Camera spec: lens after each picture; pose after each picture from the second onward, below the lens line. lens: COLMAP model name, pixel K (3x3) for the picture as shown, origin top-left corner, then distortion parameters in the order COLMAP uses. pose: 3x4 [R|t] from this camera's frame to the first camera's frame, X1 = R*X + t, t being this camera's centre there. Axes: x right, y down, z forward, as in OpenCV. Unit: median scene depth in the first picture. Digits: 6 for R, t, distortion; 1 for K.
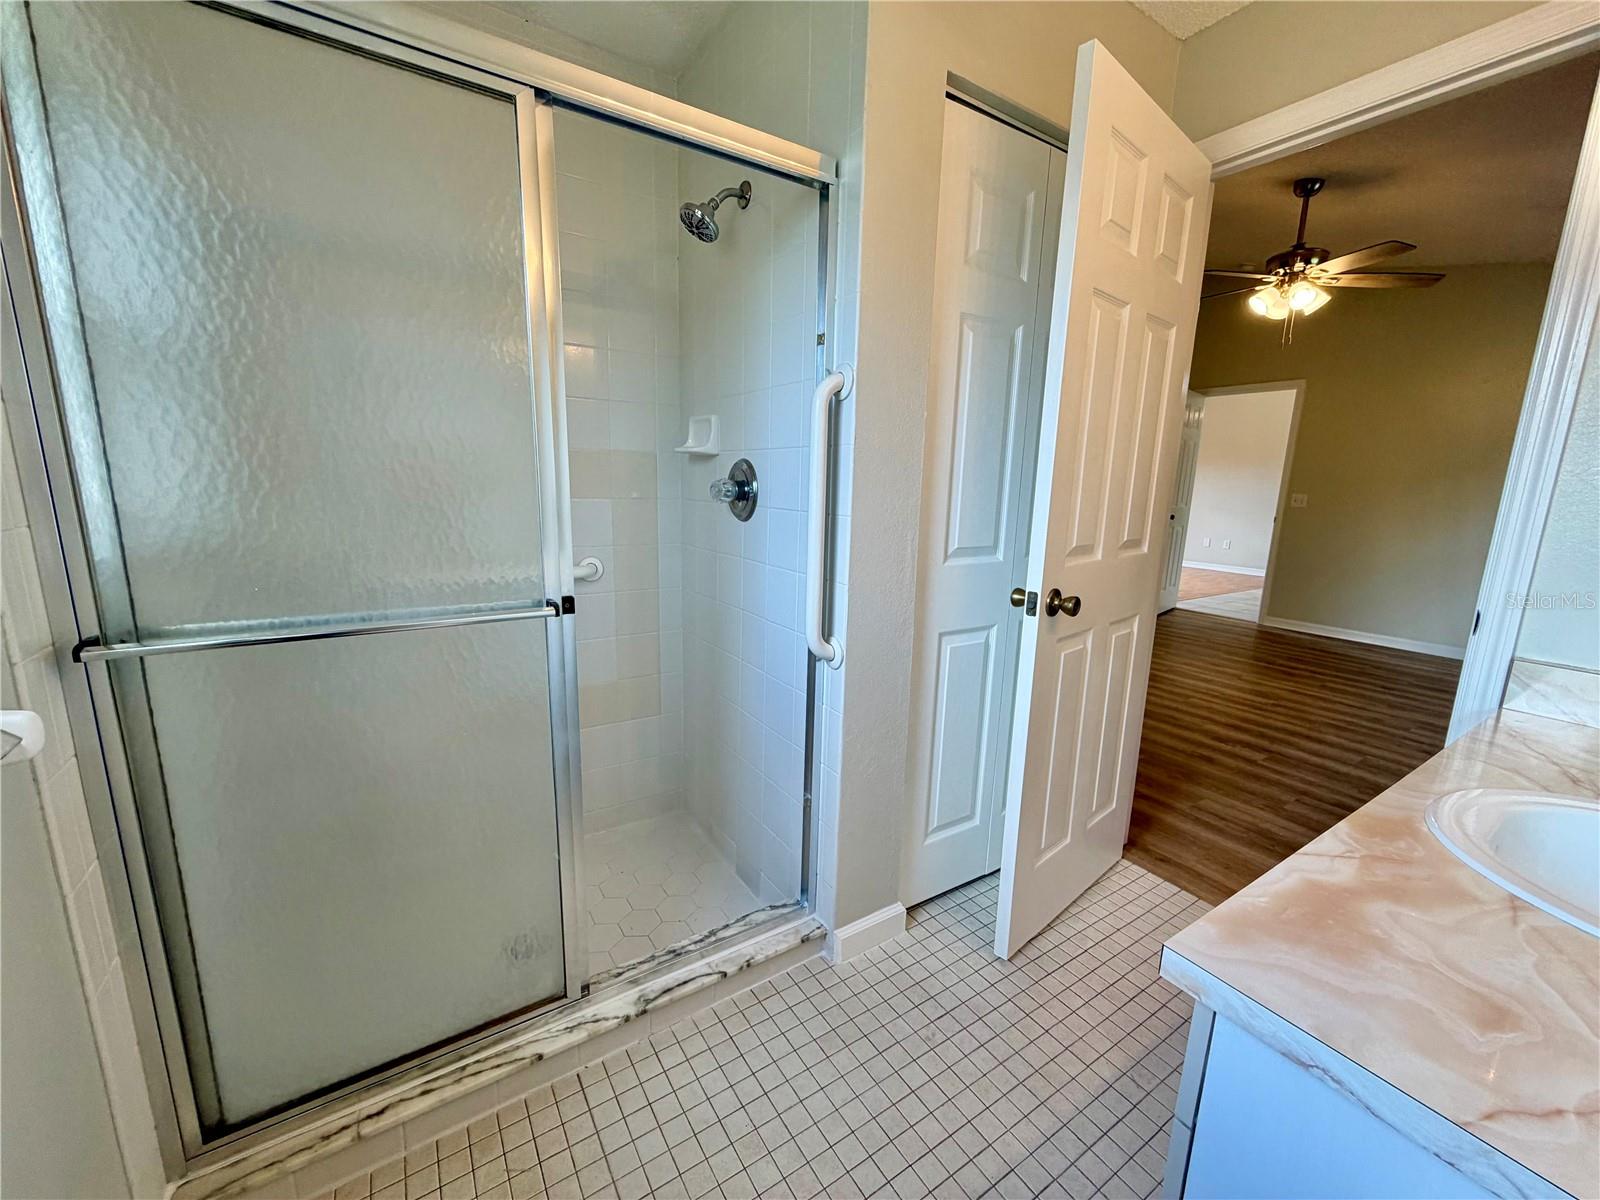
lens RADIAL K [[636.3, 0, 793.1], [0, 636.3, 603.1], [0, 0, 1]] dist [-0.002240, 0.000451]
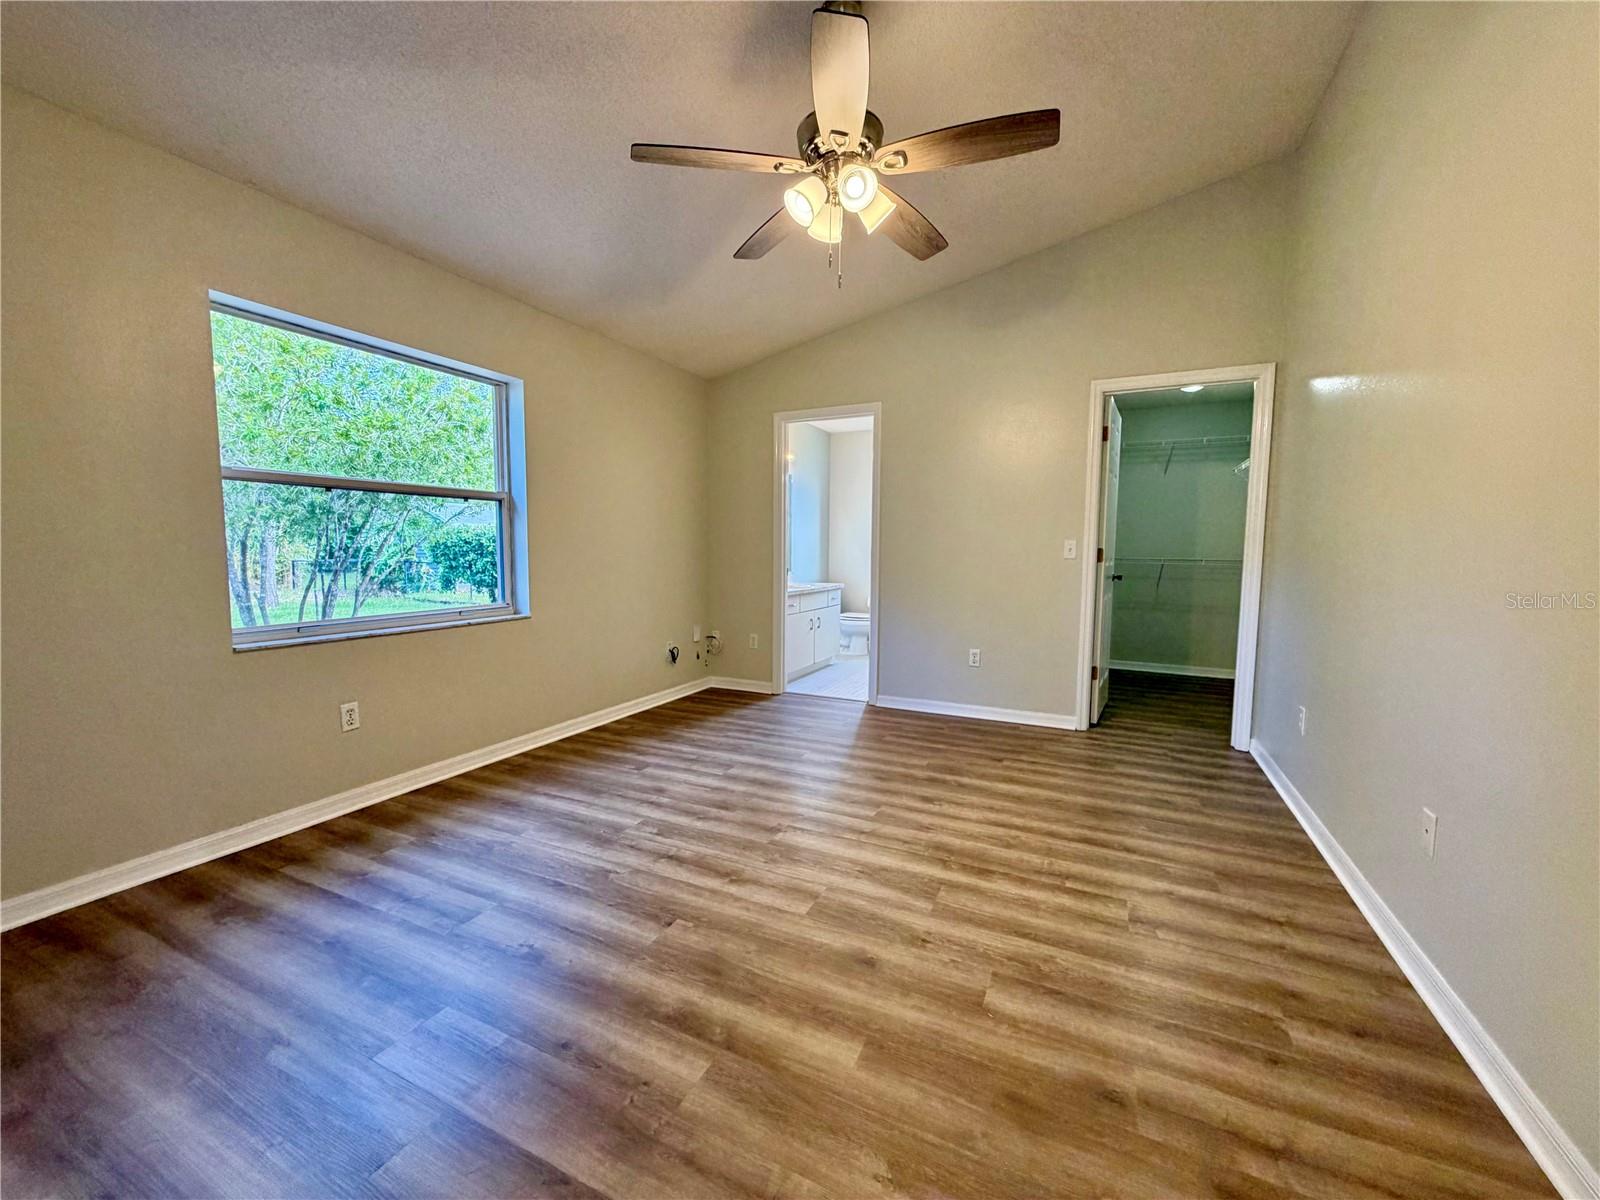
lens RADIAL K [[636.3, 0, 793.1], [0, 636.3, 603.1], [0, 0, 1]] dist [-0.002240, 0.000451]
pose [[-0.856655, 0.018795, -0.515548, 1.153059], [-0.122198, 0.963504, 0.238175, -0.262329], [0.501209, 0.267032, -0.823094, 1.593617]]
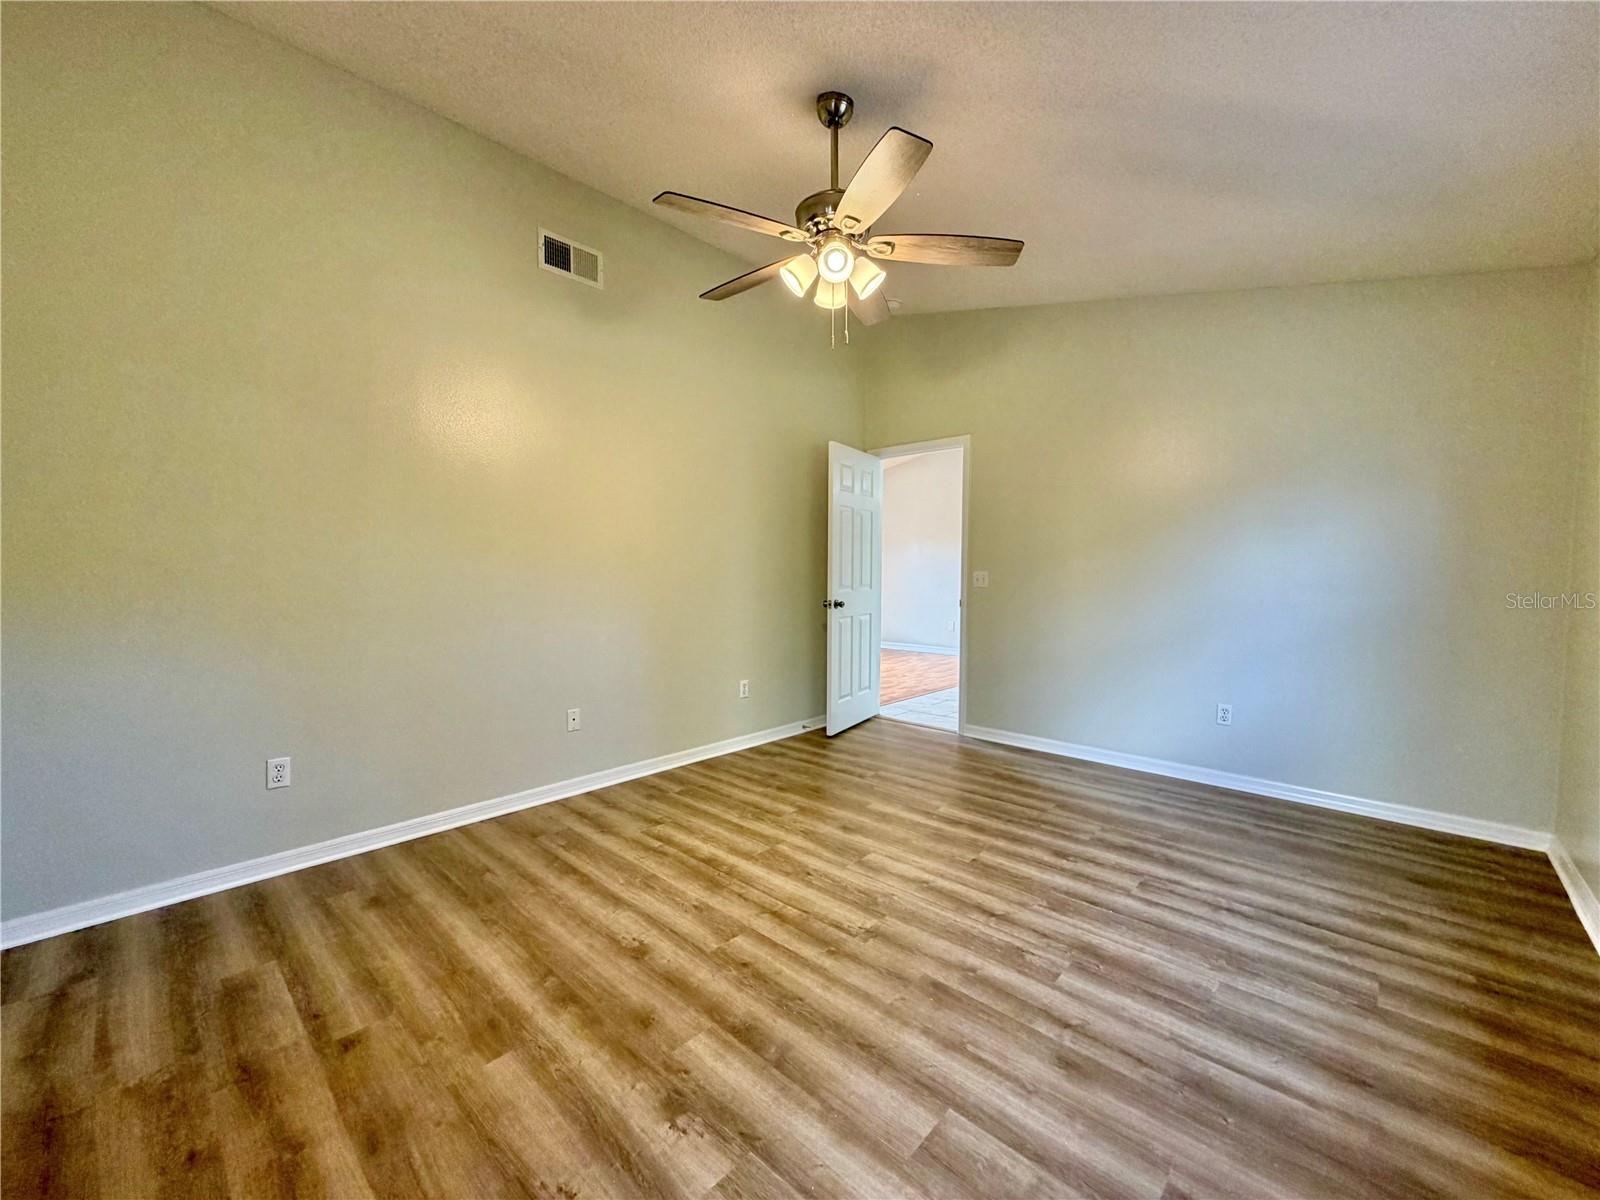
lens RADIAL K [[636.3, 0, 793.1], [0, 636.3, 603.1], [0, 0, 1]] dist [-0.002240, 0.000451]
pose [[0.971519, -0.032303, 0.234749, 0.592109], [0.063713, 0.989793, -0.127474, -0.068722], [-0.228235, 0.138800, 0.963661, 0.442409]]
